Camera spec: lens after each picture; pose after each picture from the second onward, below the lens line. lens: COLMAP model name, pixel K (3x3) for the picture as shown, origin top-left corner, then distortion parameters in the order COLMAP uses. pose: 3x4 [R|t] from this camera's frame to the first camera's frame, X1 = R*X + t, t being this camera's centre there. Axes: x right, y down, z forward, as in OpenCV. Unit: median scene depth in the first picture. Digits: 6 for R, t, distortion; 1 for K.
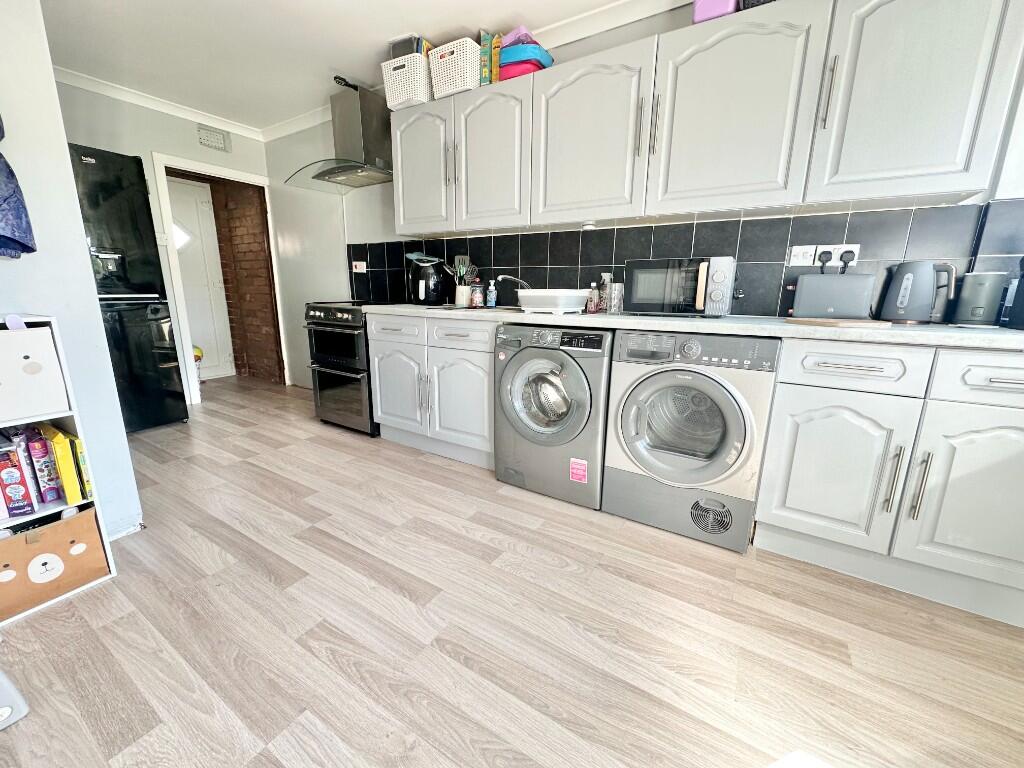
lens RADIAL K [[409.4, 0, 513.8], [0, 409.4, 381.8], [0, 0, 1]] dist [-0.001225, -0.000302]
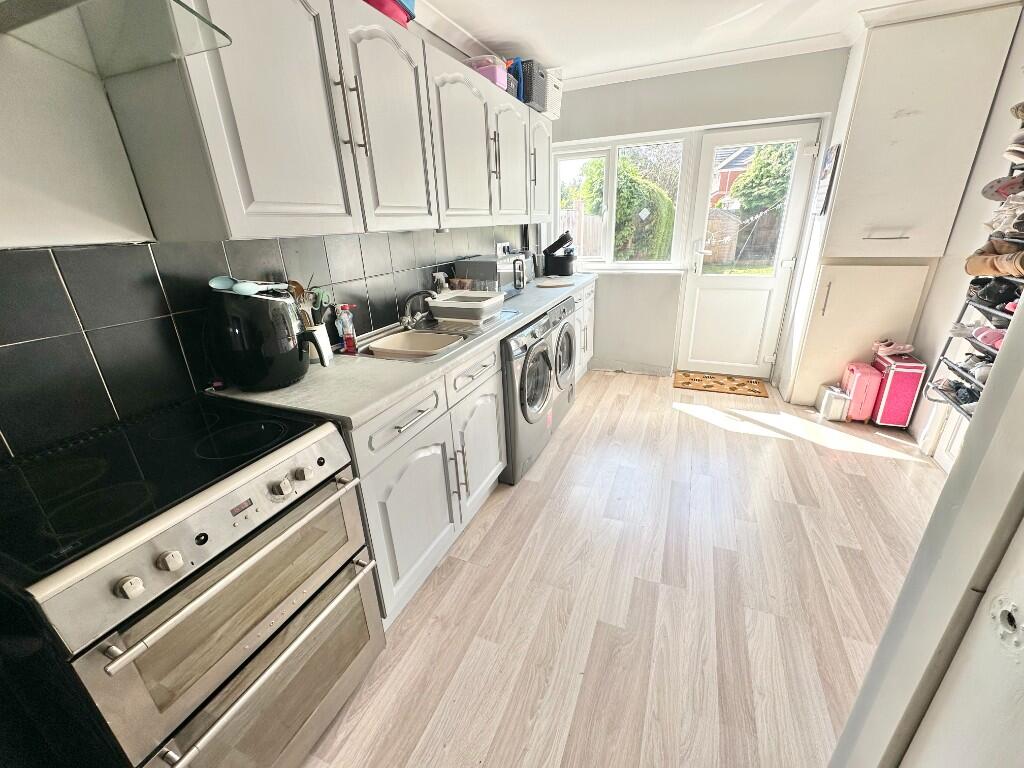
lens RADIAL K [[409.4, 0, 515.1], [0, 409.4, 382.8], [0, 0, 1]] dist [-0.001225, -0.000302]
pose [[-0.150851, -0.368341, 0.917371, -1.264407], [0.249982, 0.883616, 0.395894, -0.558305], [-0.956427, 0.289047, -0.041216, 1.377526]]
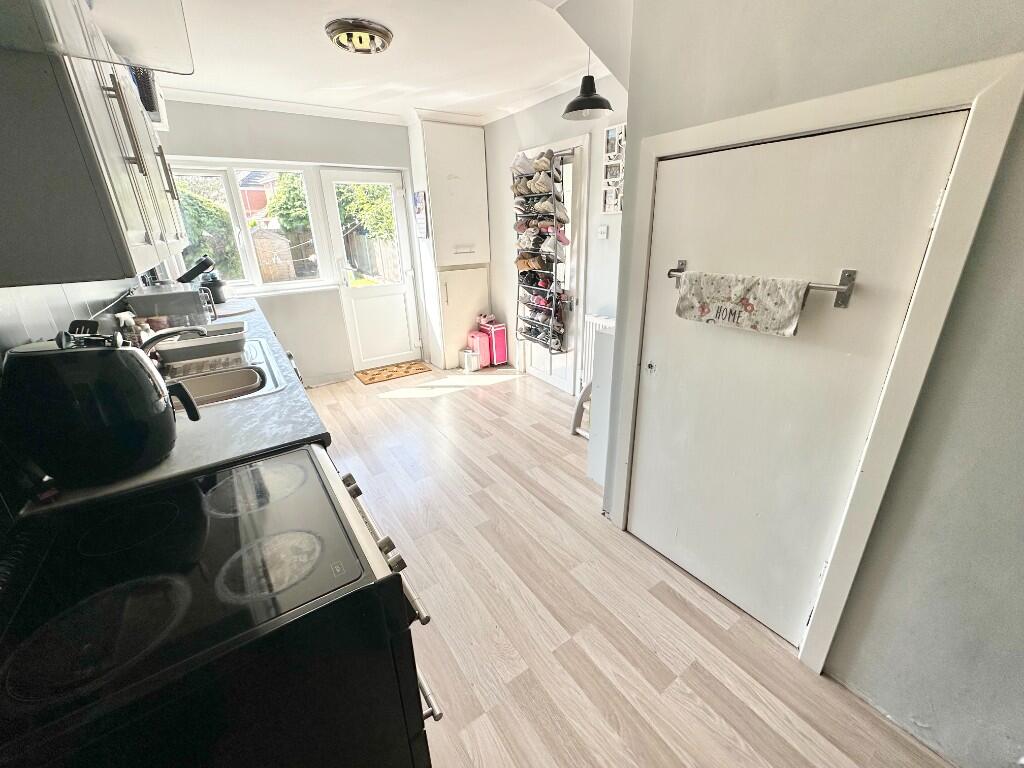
lens RADIAL K [[409.4, 0, 511.6], [0, 409.4, 381.7], [0, 0, 1]] dist [-0.001225, -0.000302]
pose [[-0.910898, -0.138858, 0.388565, -1.185550], [0.102567, 0.835928, 0.539170, -0.744210], [-0.399680, 0.530983, -0.747203, 2.008824]]
